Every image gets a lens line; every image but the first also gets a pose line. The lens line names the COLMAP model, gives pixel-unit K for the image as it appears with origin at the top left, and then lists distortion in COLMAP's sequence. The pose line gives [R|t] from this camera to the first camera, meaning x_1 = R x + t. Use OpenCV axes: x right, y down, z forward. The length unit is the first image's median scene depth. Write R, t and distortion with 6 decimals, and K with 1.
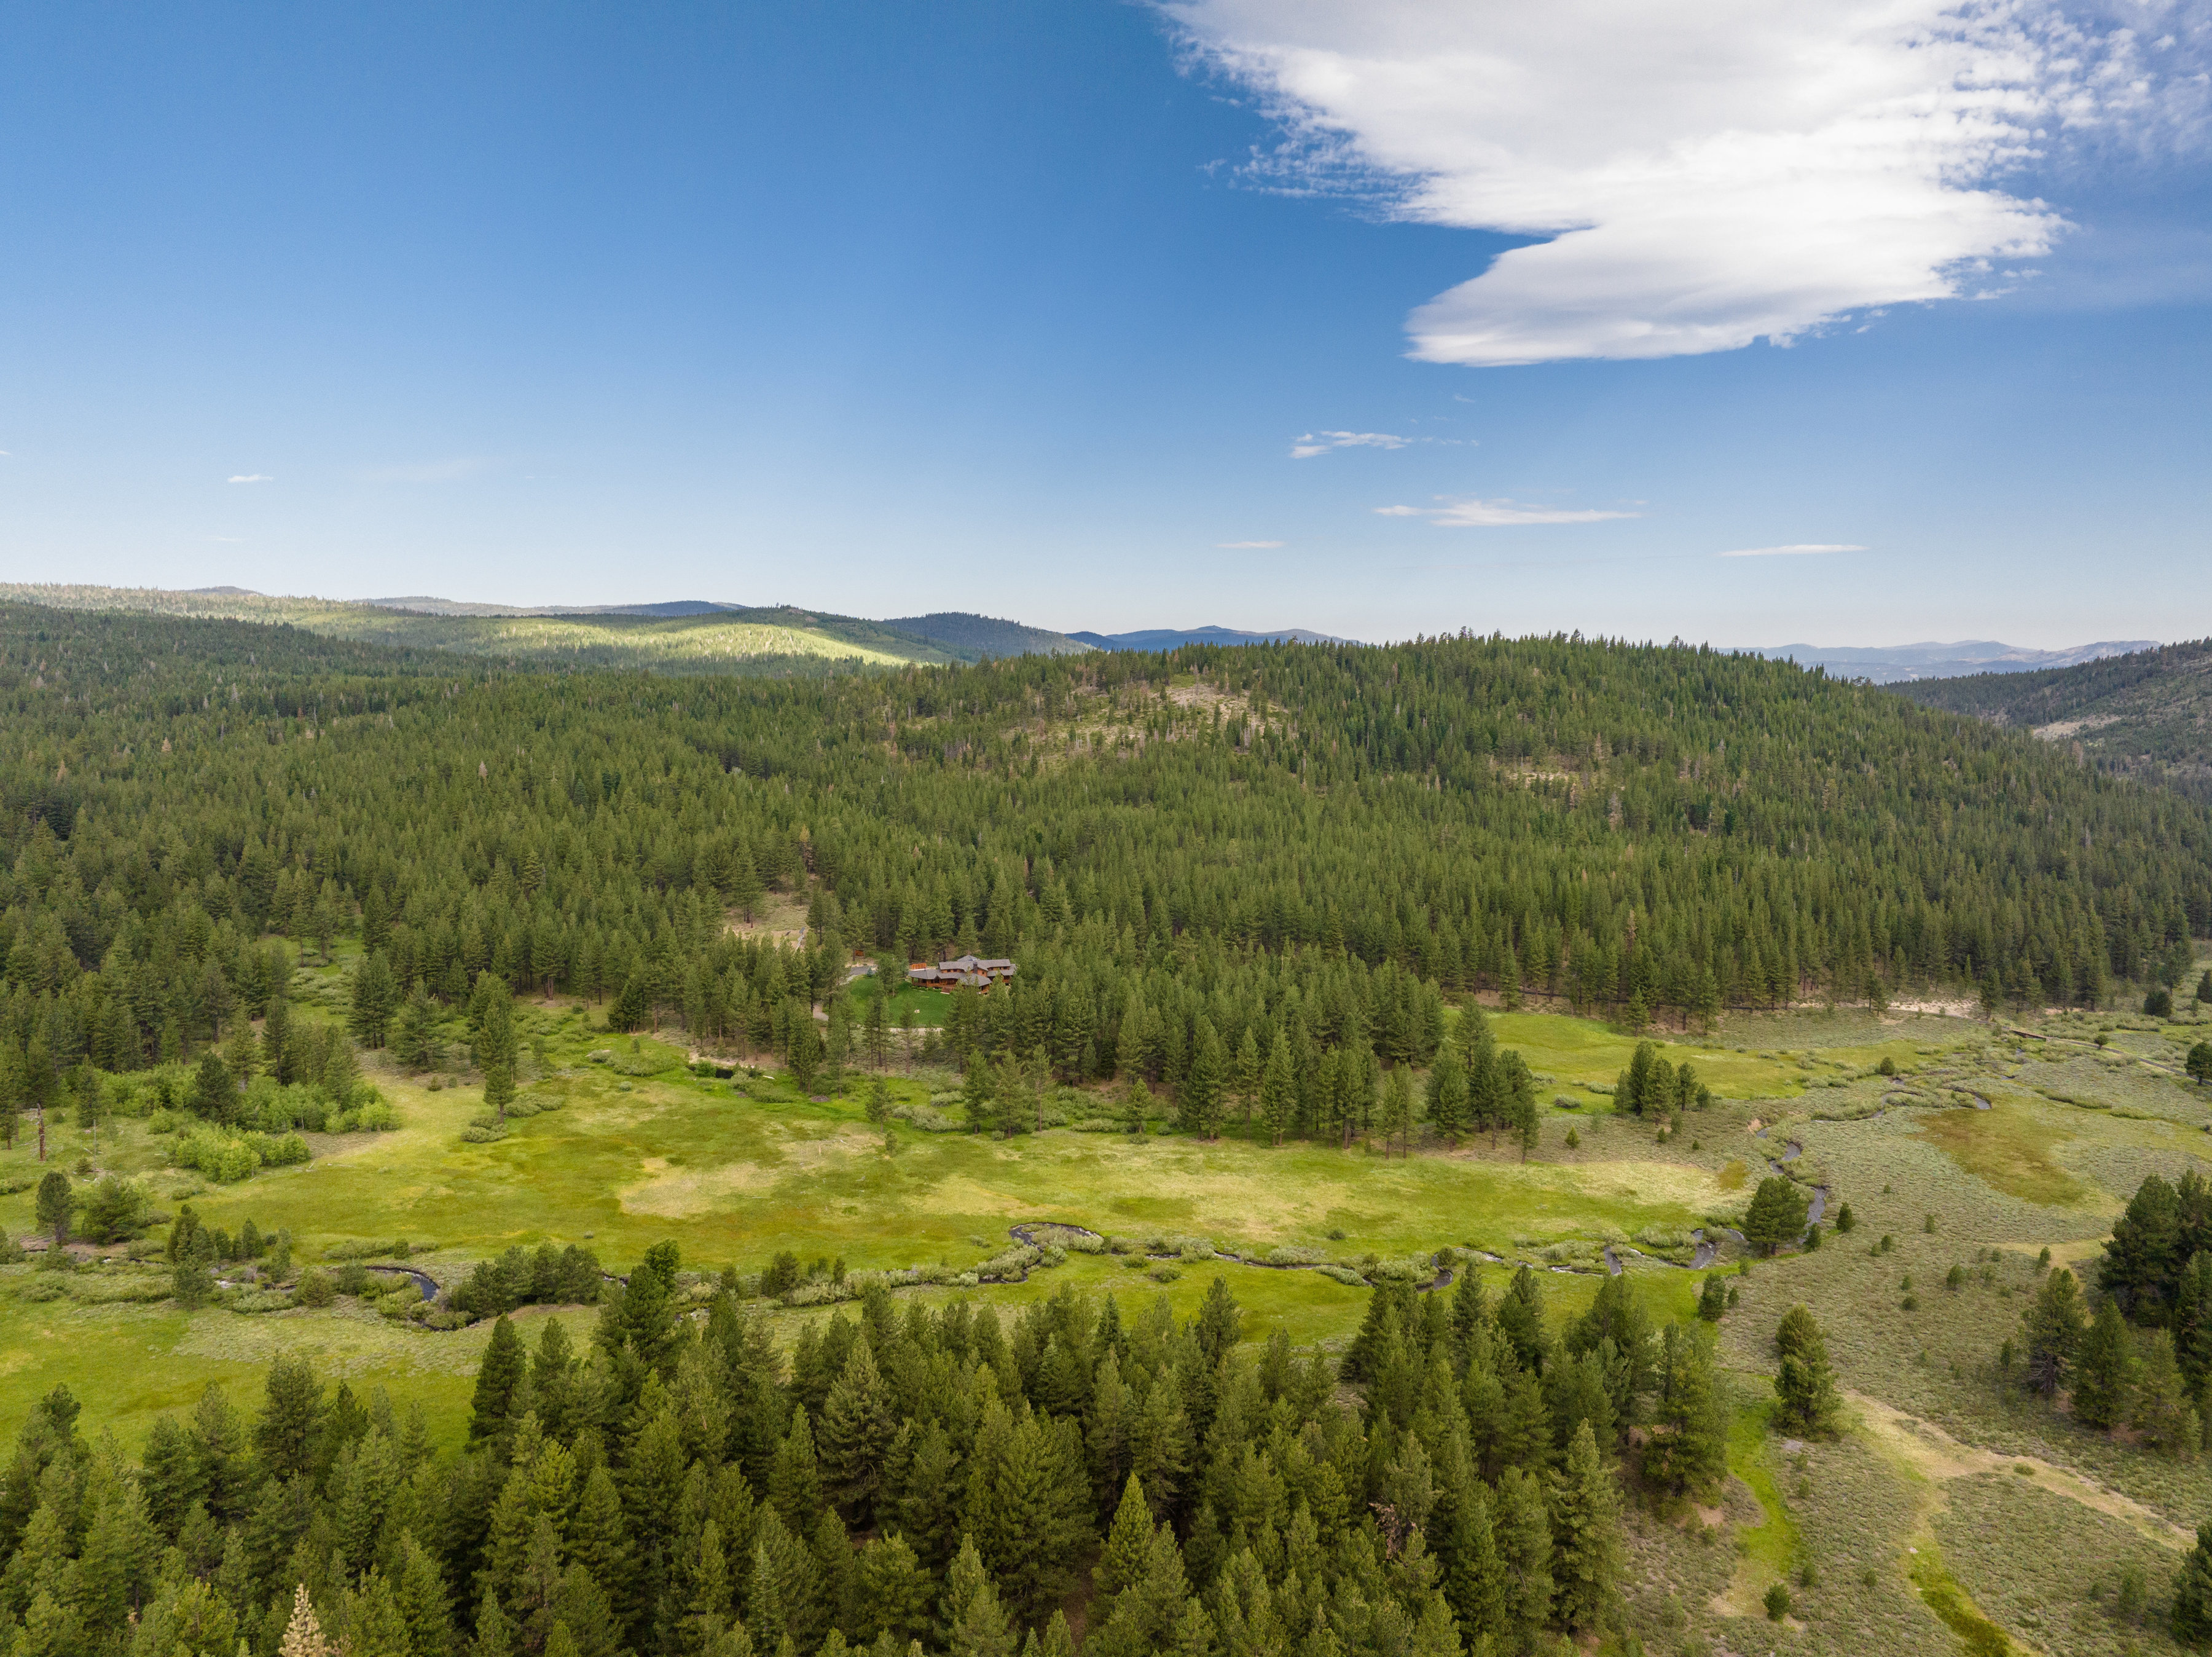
lens RADIAL K [[1550.9, 0, 1106.0], [0, 1550.9, 828.5], [0, 0, 1]] dist [-0.049793, 0.009462]
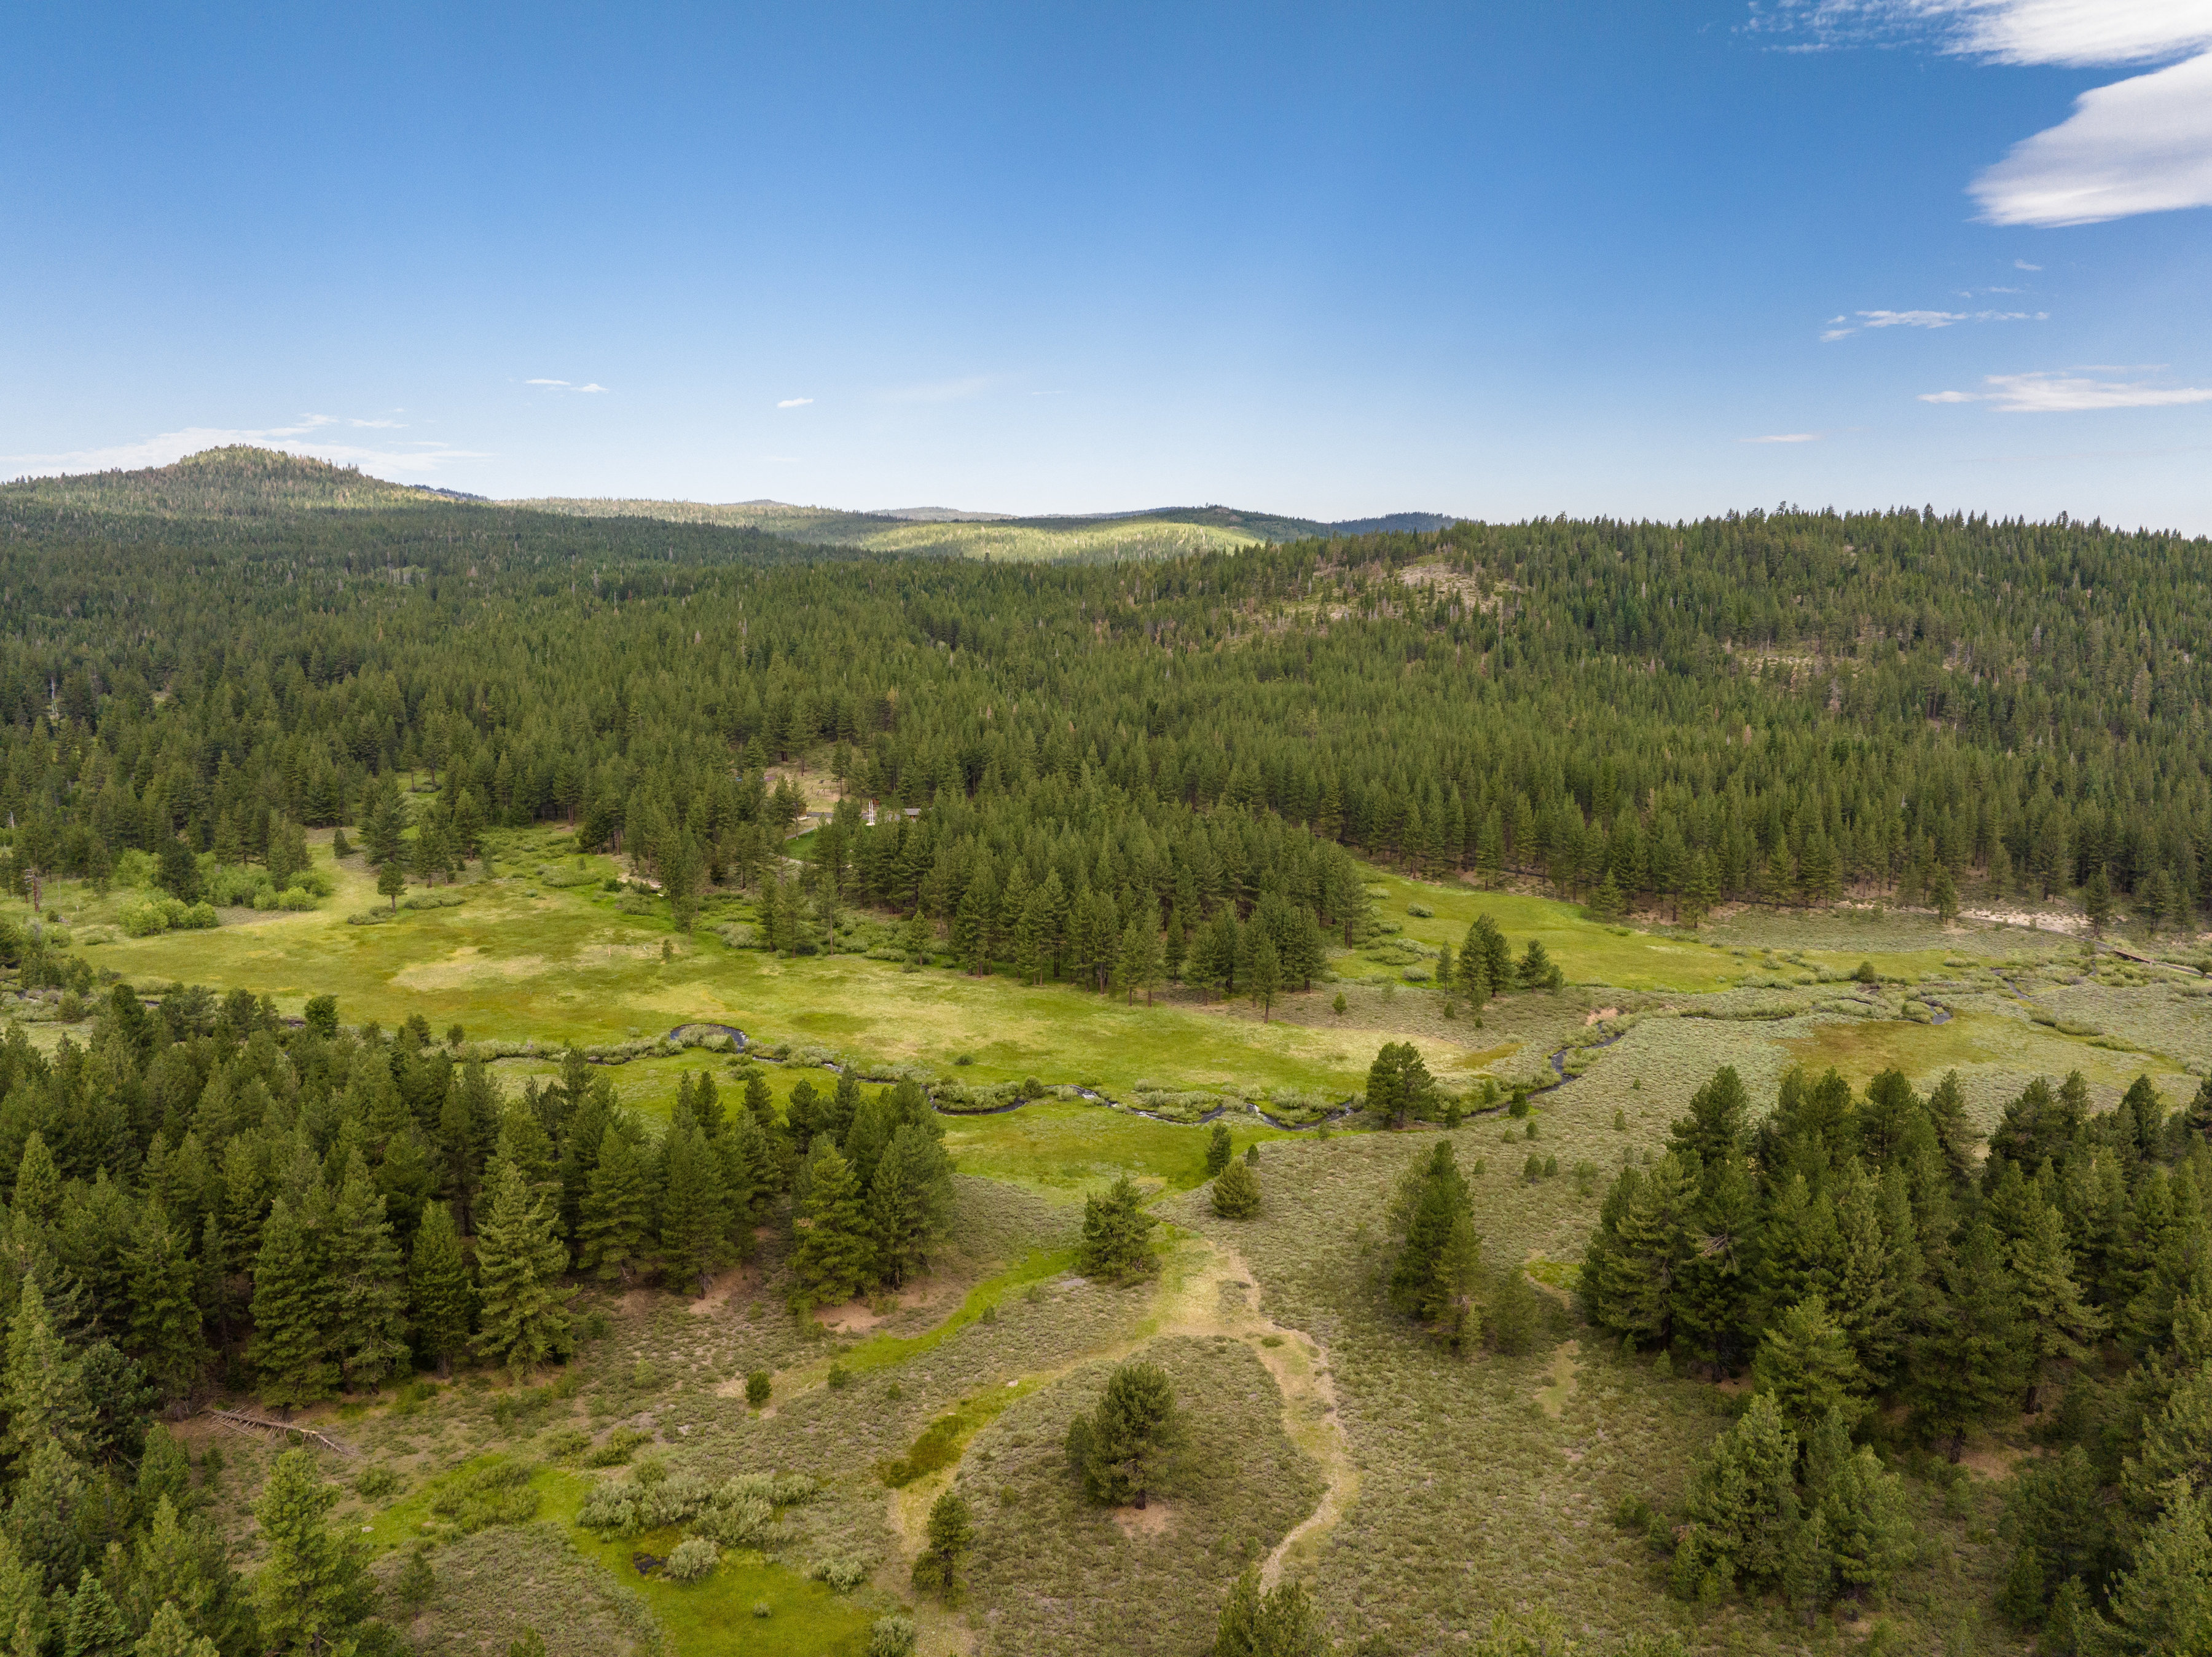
lens RADIAL K [[1572.2, 0, 1115.2], [0, 1572.2, 733.0], [0, 0, 1]] dist [-0.056666, 0.045269]
pose [[0.952494, 0.027955, -0.303273, 0.169084], [-0.028617, 0.999588, 0.002262, 0.014639], [0.303211, 0.006524, 0.952901, 0.021306]]
